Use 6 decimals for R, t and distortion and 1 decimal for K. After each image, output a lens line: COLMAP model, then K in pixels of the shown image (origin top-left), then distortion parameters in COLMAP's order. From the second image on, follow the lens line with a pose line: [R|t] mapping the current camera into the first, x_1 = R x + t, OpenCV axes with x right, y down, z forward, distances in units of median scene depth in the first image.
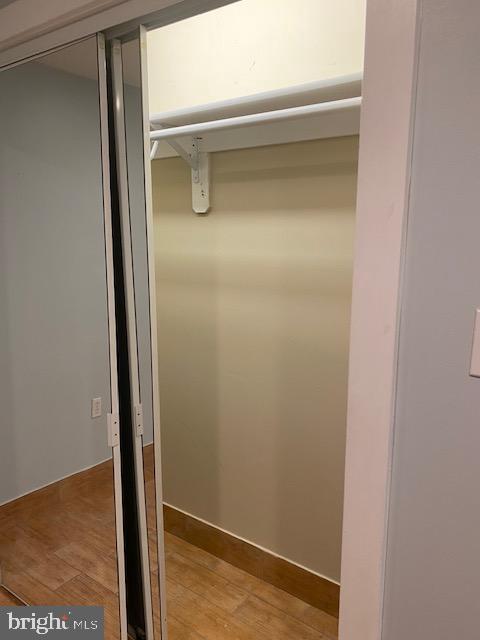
lens RADIAL K [[489.2, 0, 241.4], [0, 489.2, 322.5], [0, 0, 1]] dist [0.012431, -0.013605]
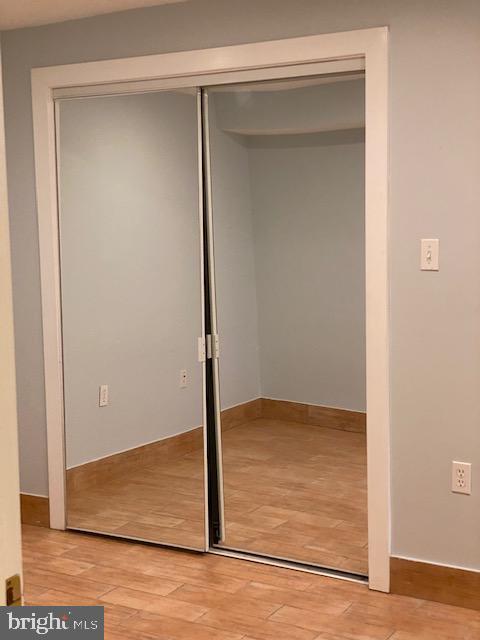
lens RADIAL K [[957.4, 0, 237.6], [0, 957.4, 317.8], [0, 0, 1]] dist [0.106405, 0.000000]
pose [[0.995468, -0.027996, 0.090881, -0.207483], [0.034082, 0.997230, -0.066118, 0.158647], [-0.088779, 0.068916, 0.993664, -0.887854]]
